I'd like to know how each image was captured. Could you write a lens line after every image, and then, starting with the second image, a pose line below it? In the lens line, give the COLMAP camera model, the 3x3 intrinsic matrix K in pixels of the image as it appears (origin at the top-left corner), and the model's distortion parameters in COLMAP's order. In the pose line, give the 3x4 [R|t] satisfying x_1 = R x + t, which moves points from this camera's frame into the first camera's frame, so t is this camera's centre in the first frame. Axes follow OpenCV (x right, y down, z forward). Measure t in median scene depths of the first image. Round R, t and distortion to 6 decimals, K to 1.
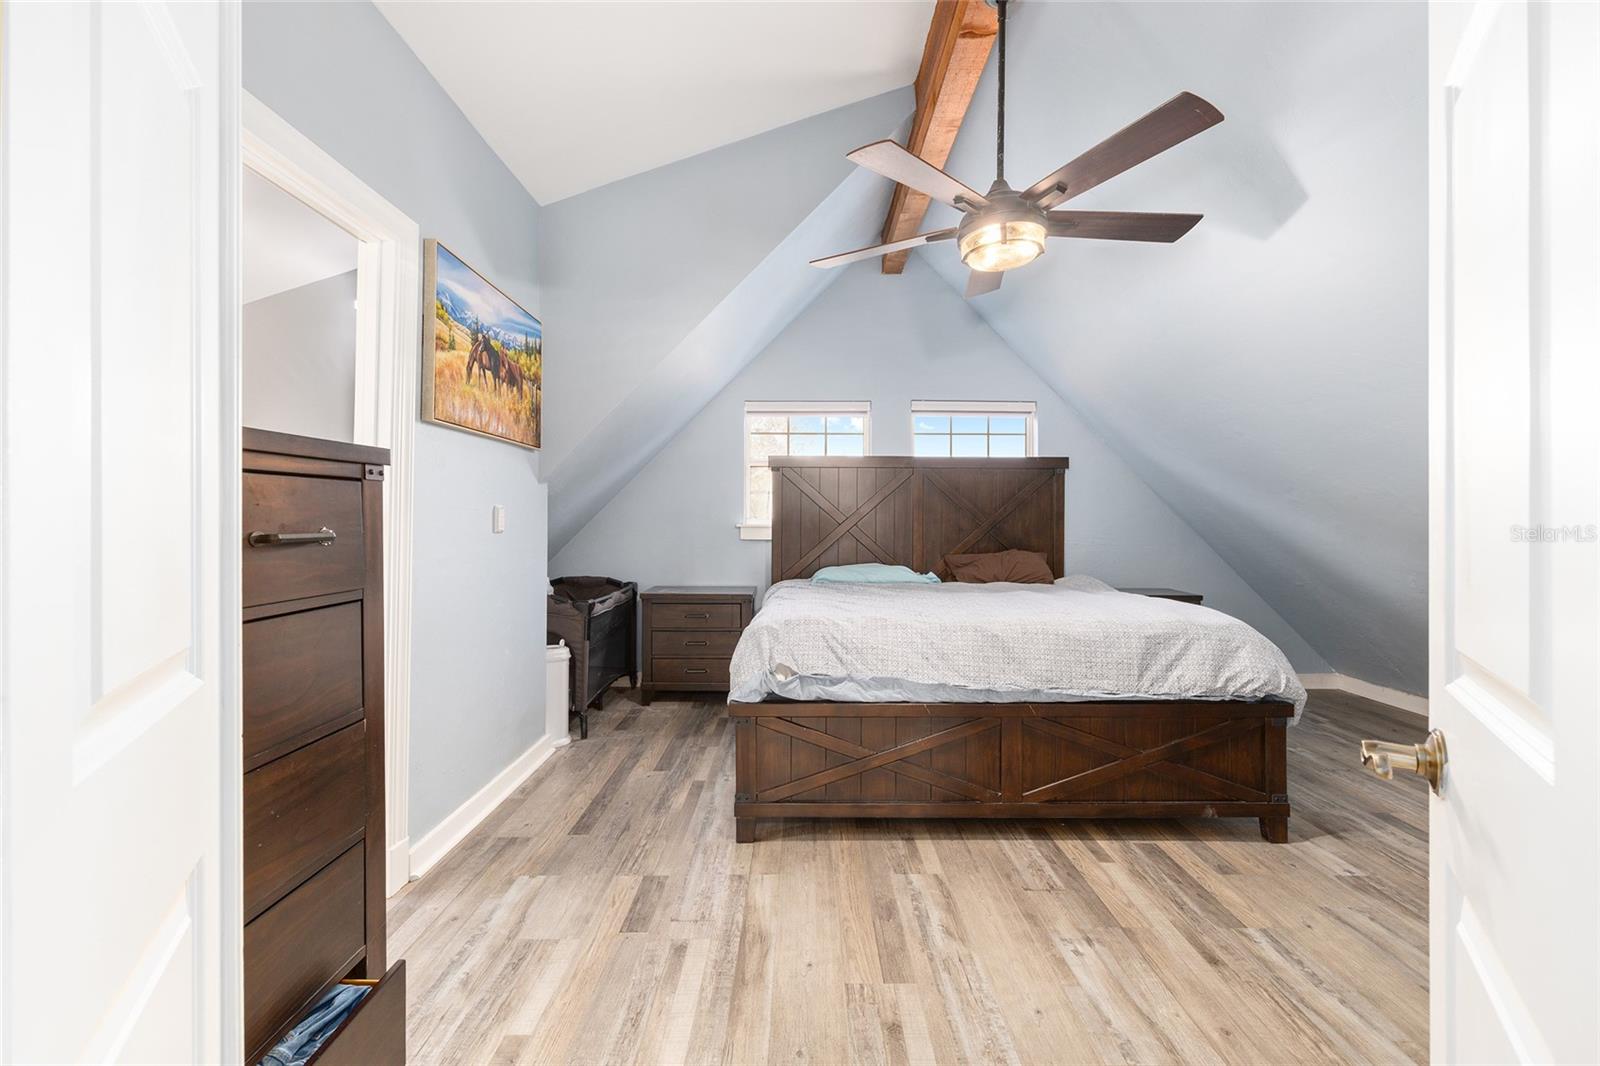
lens RADIAL K [[643.7, 0, 798.8], [0, 643.7, 518.0], [0, 0, 1]] dist [0.001192, 0.000419]
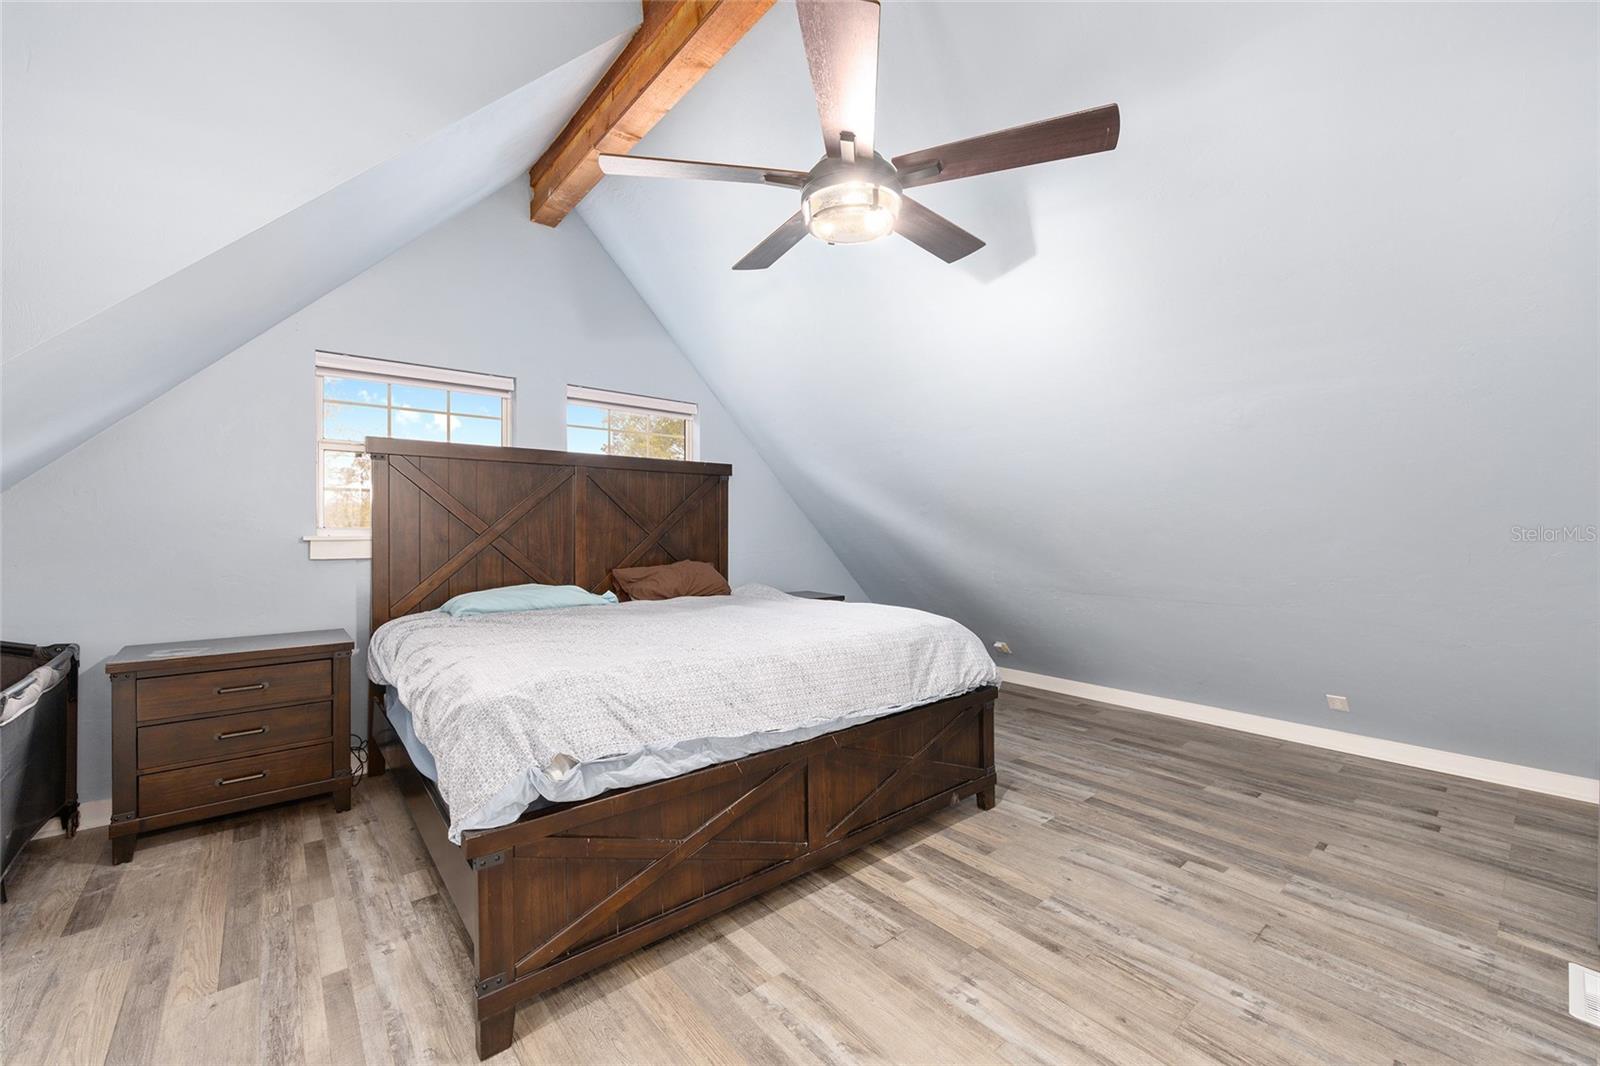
lens RADIAL K [[642.0, 0, 803.7], [0, 642.0, 529.2], [0, 0, 1]] dist [-0.000488, 0.000622]
pose [[0.762286, -0.003989, 0.647228, -0.254587], [-0.001976, 0.999962, 0.008491, -0.007539], [-0.647237, -0.007751, 0.762249, 0.337456]]
